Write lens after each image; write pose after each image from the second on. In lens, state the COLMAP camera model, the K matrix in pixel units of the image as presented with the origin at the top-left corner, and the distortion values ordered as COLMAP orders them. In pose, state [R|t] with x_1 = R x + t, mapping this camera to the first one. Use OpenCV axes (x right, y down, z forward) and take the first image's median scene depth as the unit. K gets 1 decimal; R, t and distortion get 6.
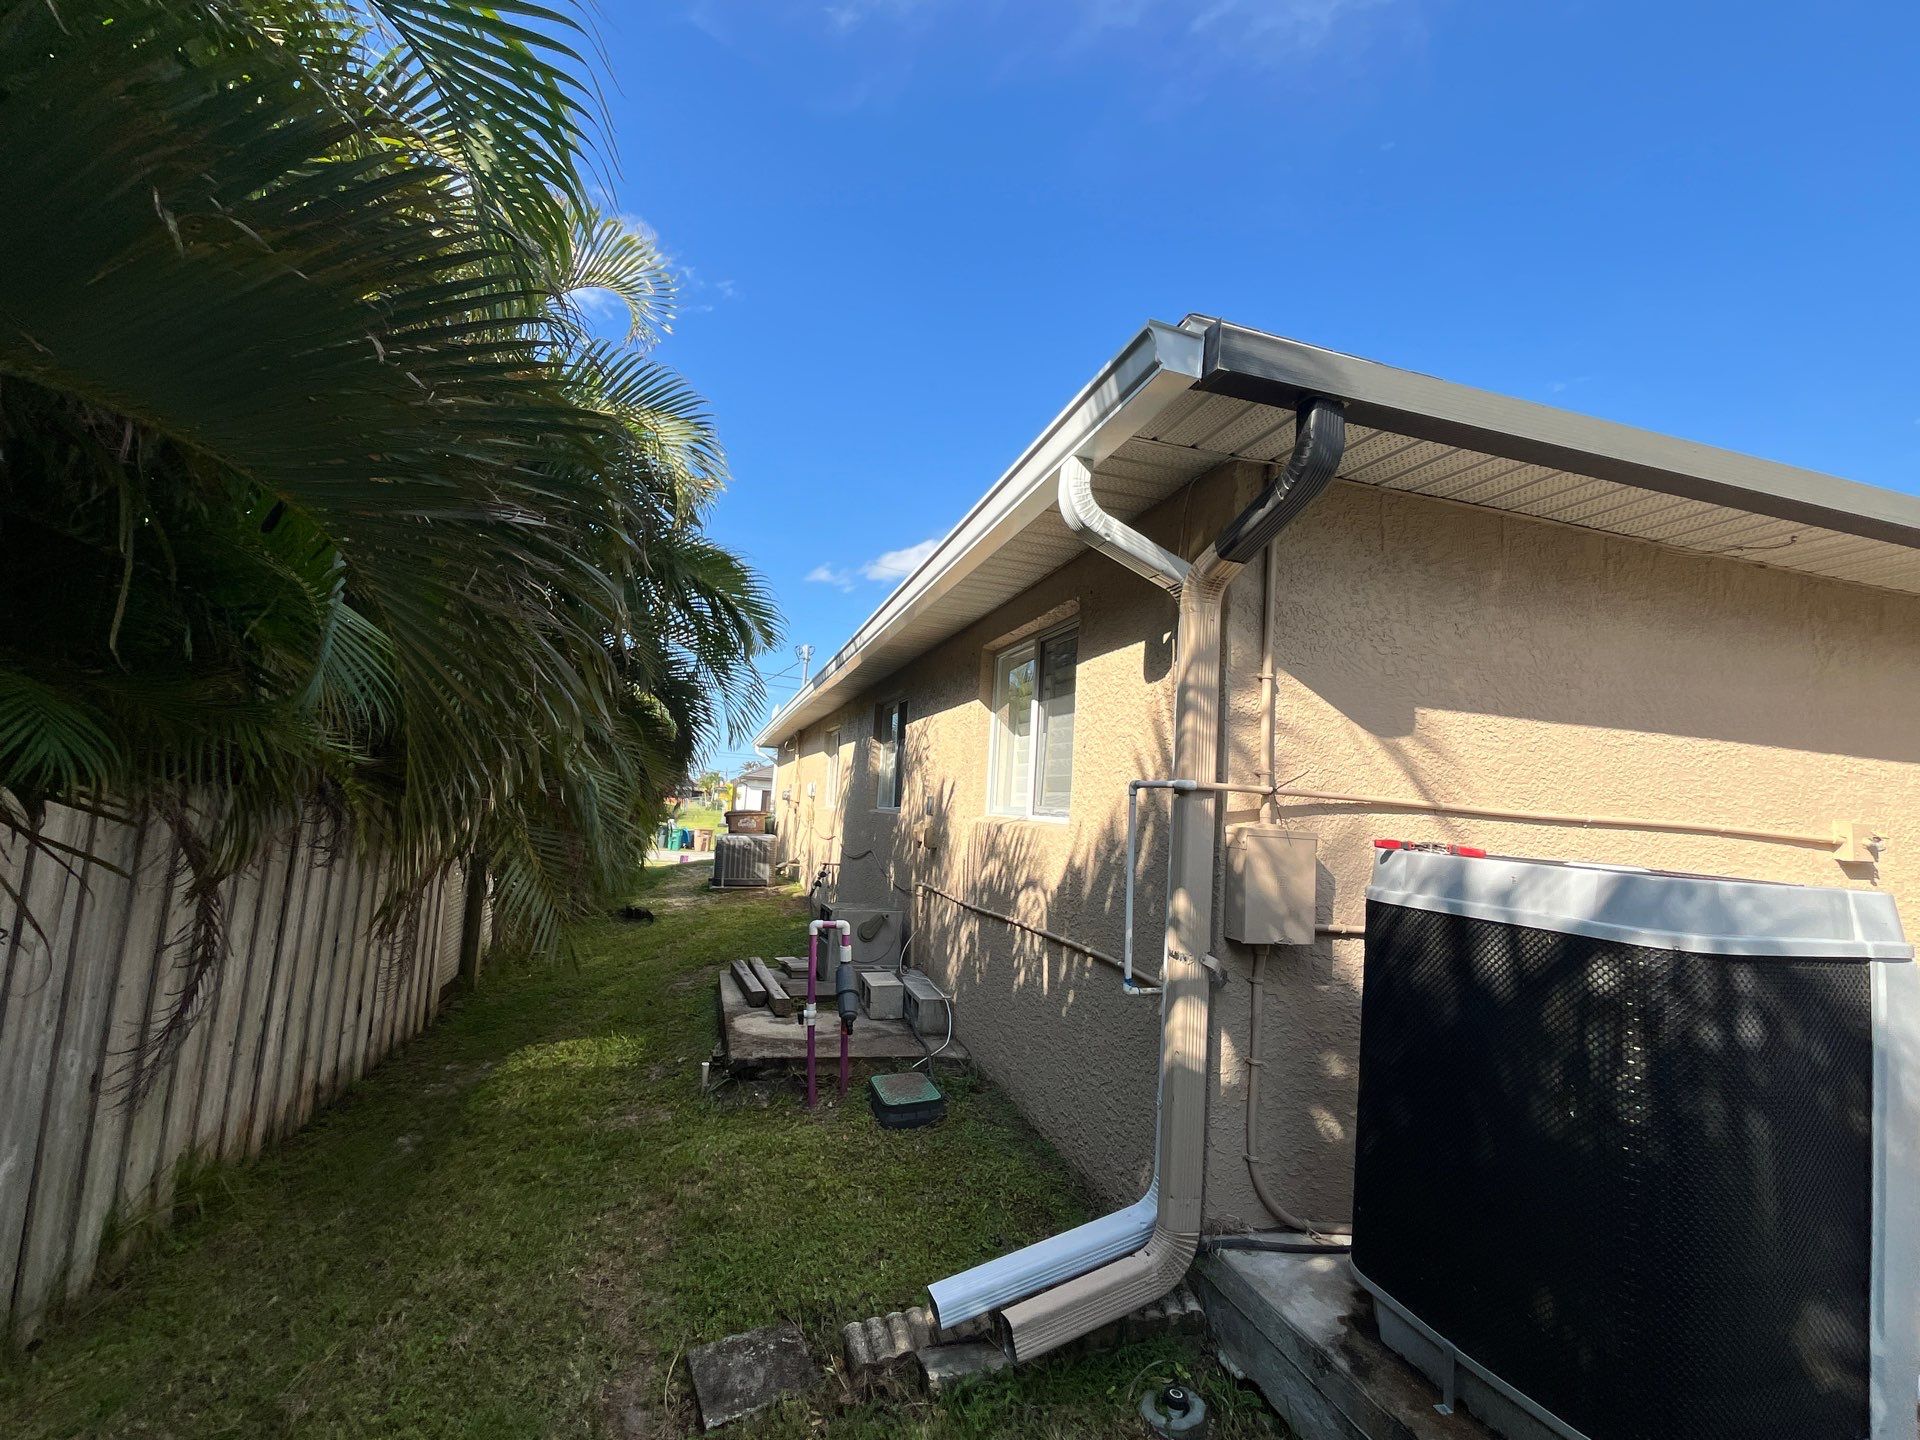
lens RADIAL K [[890.4, 0, 965.2], [0, 890.4, 714.7], [0, 0, 1]] dist [0.002883, -0.000025]
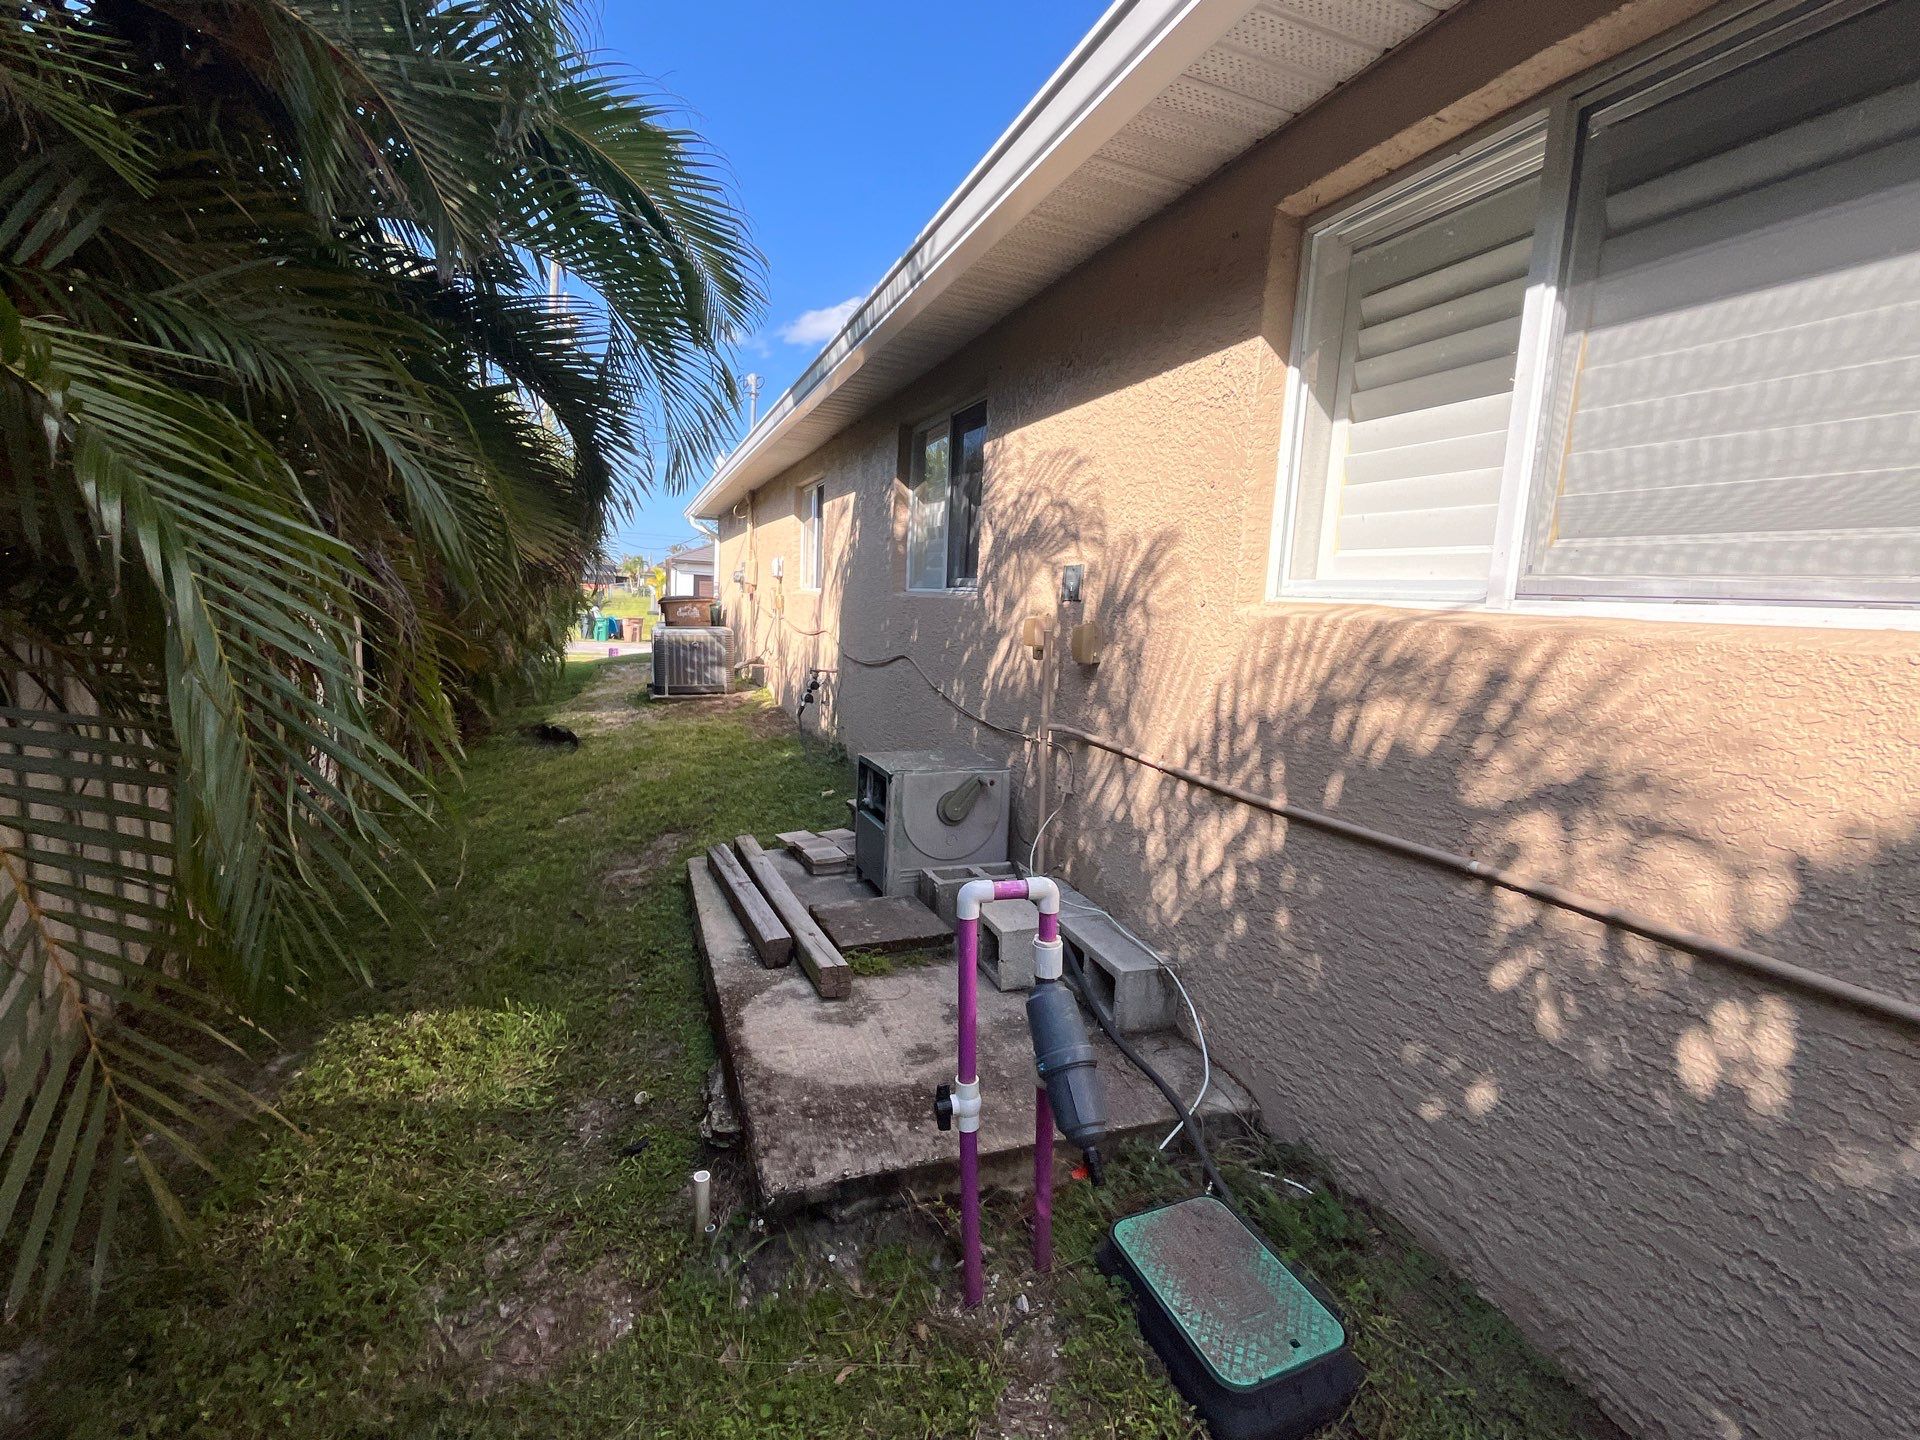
lens RADIAL K [[890.4, 0, 961.6], [0, 890.4, 716.5], [0, 0, 1]] dist [0.002883, -0.000025]
pose [[0.997516, -0.019771, 0.067603, -0.067413], [0.002836, 0.970290, 0.241928, 0.023227], [-0.070377, -0.241136, 0.967936, 0.220844]]
